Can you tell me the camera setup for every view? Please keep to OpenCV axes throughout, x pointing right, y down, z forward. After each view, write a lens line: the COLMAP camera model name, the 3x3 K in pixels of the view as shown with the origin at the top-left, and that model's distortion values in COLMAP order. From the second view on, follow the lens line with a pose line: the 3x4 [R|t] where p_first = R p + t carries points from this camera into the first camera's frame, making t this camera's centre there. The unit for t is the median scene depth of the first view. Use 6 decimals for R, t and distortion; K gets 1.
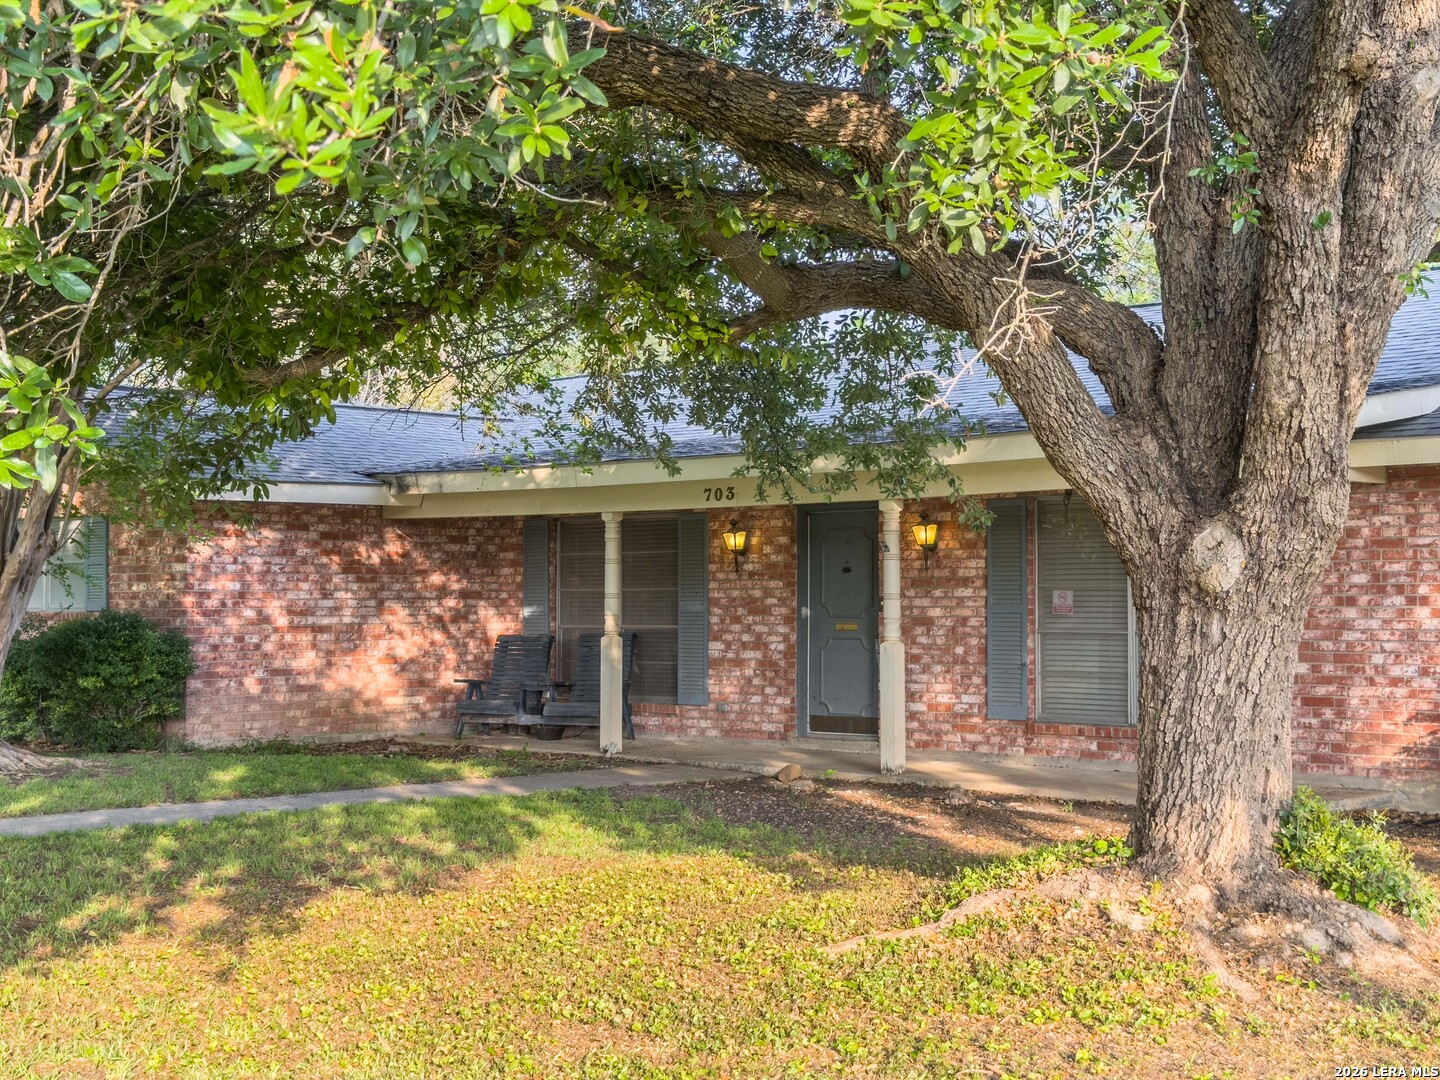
lens RADIAL K [[2024.0, 0, 723.3], [0, 2024.0, 541.5], [0, 0, 1]] dist [0.221446, 0.000000]
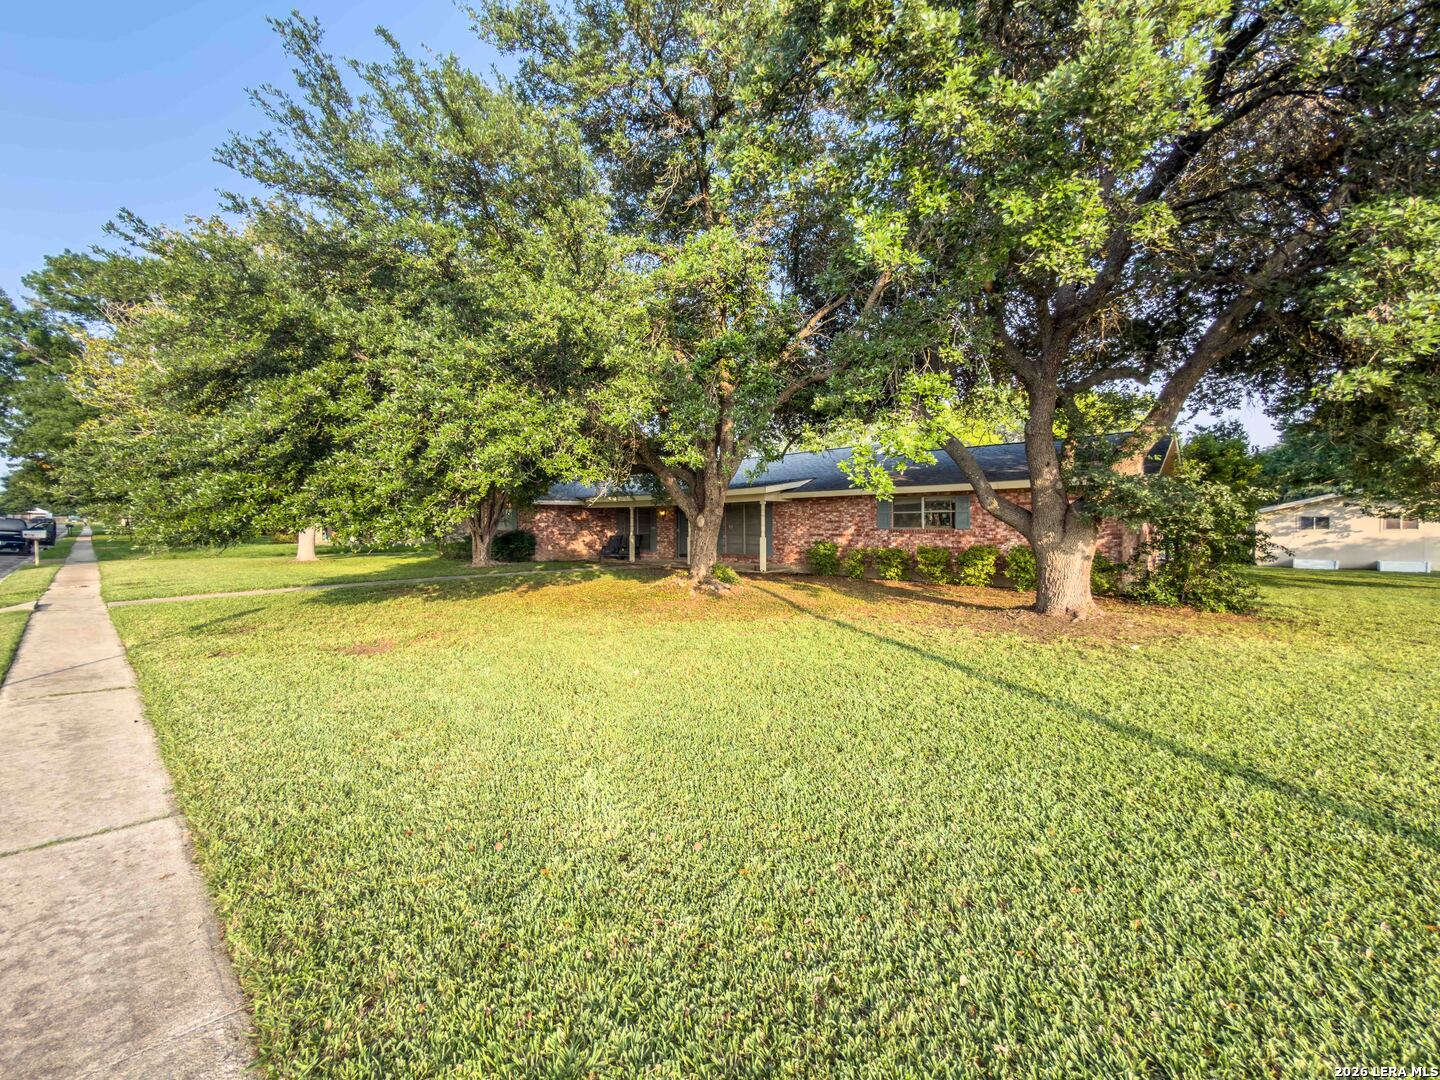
lens RADIAL K [[578.3, 0, 718.7], [0, 578.3, 544.7], [0, 0, 1]] dist [0.000236, -0.000226]
pose [[0.999867, -0.003793, 0.015844, 0.106288], [0.002824, 0.998148, 0.060759, -0.008973], [-0.016045, -0.060706, 0.998027, -0.221384]]
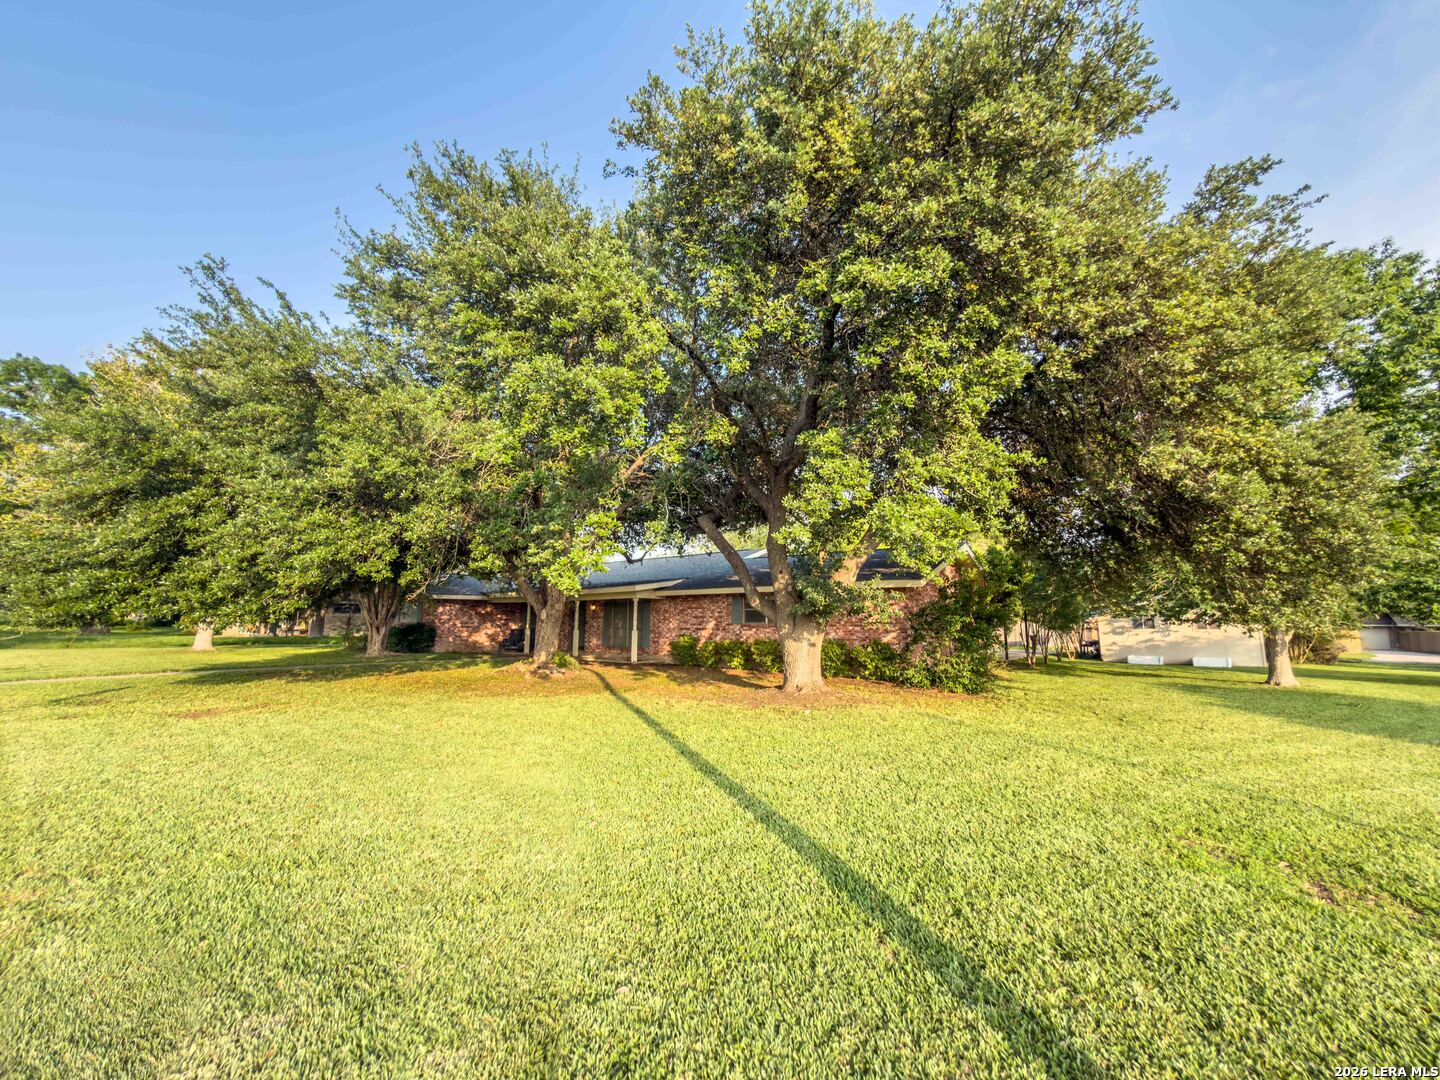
lens RADIAL K [[578.3, 0, 718.9], [0, 578.3, 543.4], [0, 0, 1]] dist [0.000236, -0.000226]
pose [[0.996315, 0.017892, 0.083879, 0.255671], [-0.008706, 0.994045, -0.108624, -0.008091], [-0.085323, 0.107494, 0.990538, -0.351852]]
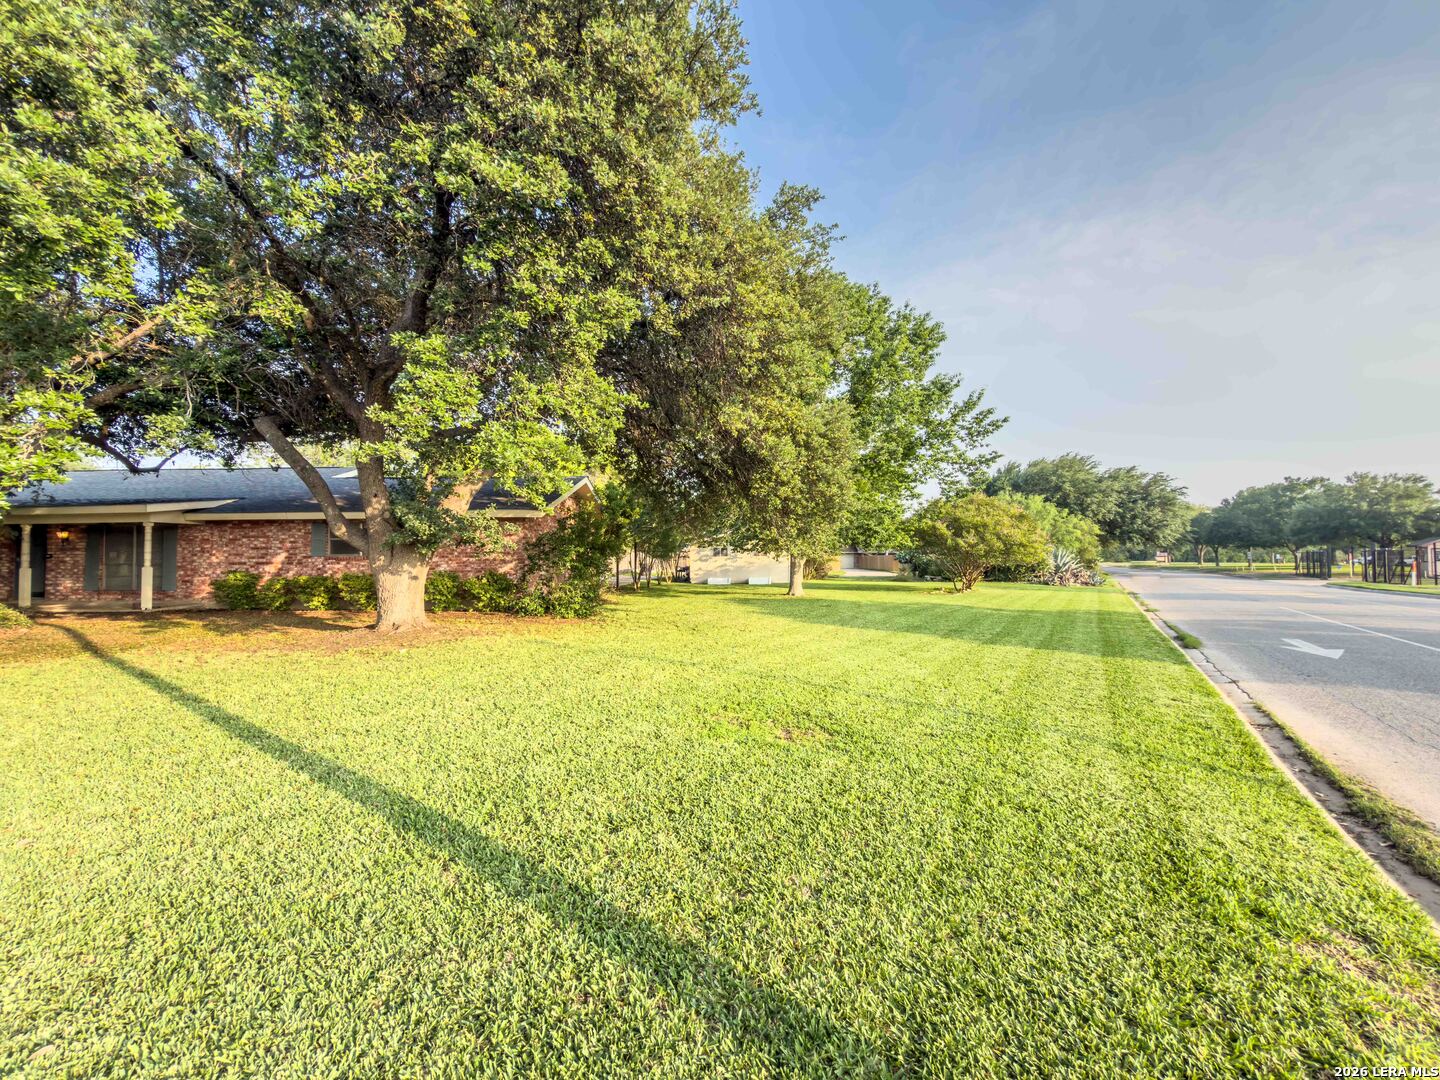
lens RADIAL K [[578.3, 0, 725.5], [0, 578.3, 545.6], [0, 0, 1]] dist [0.000236, -0.000226]
pose [[0.753388, 0.007190, 0.657537, 0.267170], [-0.014793, 0.999872, 0.006017, -0.007347], [-0.657410, -0.014260, 0.753398, -0.353847]]
